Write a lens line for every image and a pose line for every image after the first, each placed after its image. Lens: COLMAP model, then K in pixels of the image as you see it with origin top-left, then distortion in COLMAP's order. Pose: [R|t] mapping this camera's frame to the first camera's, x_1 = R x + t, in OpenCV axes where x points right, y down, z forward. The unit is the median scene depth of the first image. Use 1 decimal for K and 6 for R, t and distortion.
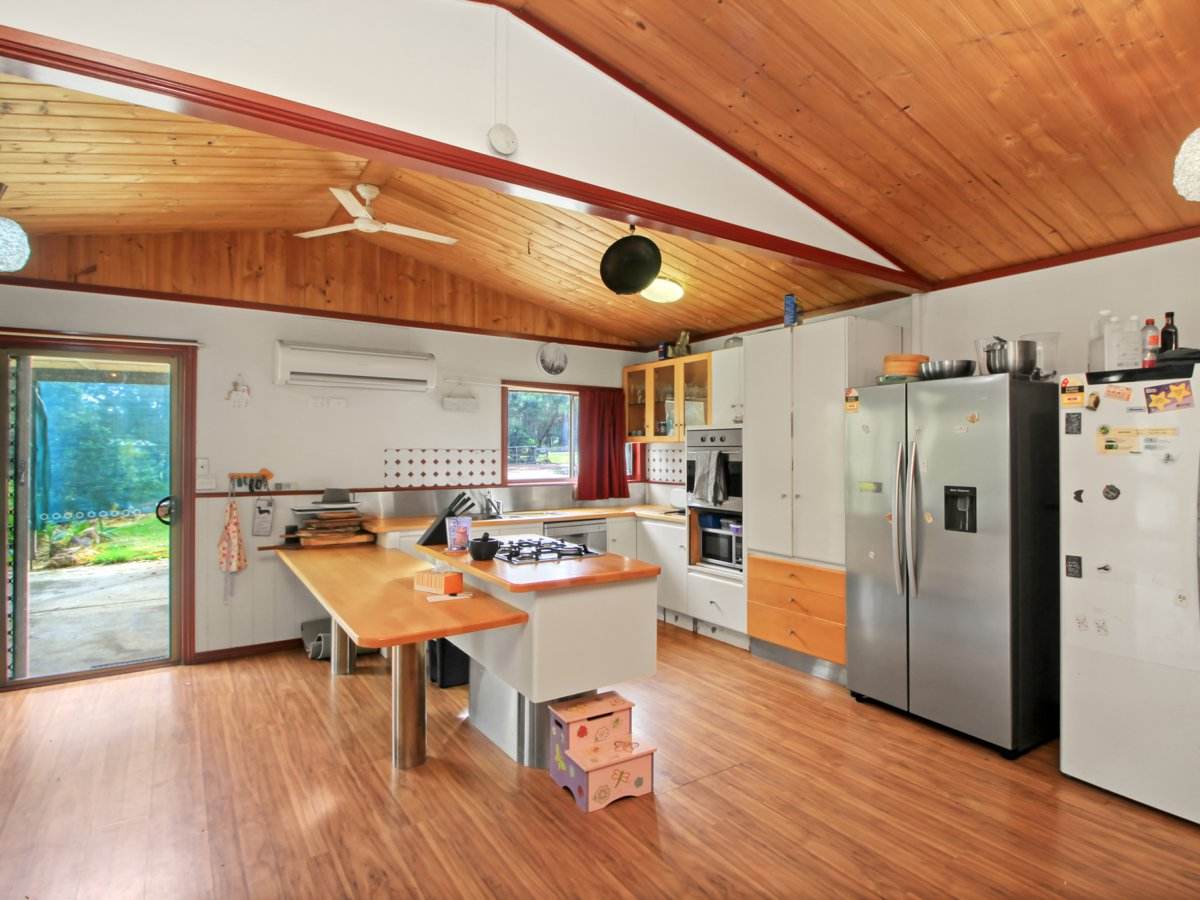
lens RADIAL K [[595.4, 0, 600.0], [0, 595.4, 450.0], [0, 0, 1]] dist [-0.001394, -0.000096]
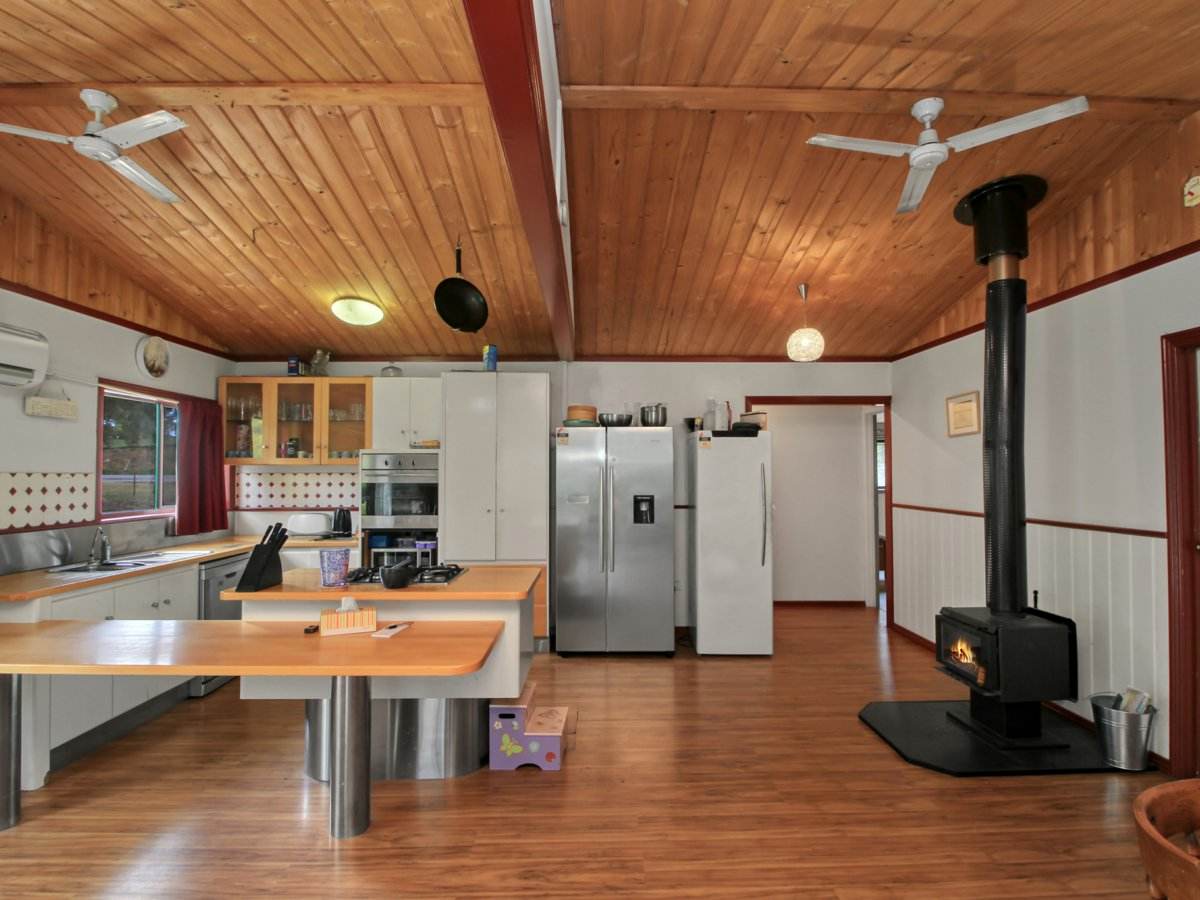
lens RADIAL K [[595.4, 0, 600.0], [0, 595.4, 450.0], [0, 0, 1]] dist [-0.001394, -0.000096]
pose [[0.592386, 0.029616, 0.805110, -0.387237], [0.002049, 0.999266, -0.038265, 0.000419], [-0.805652, 0.024317, 0.591890, 0.073908]]
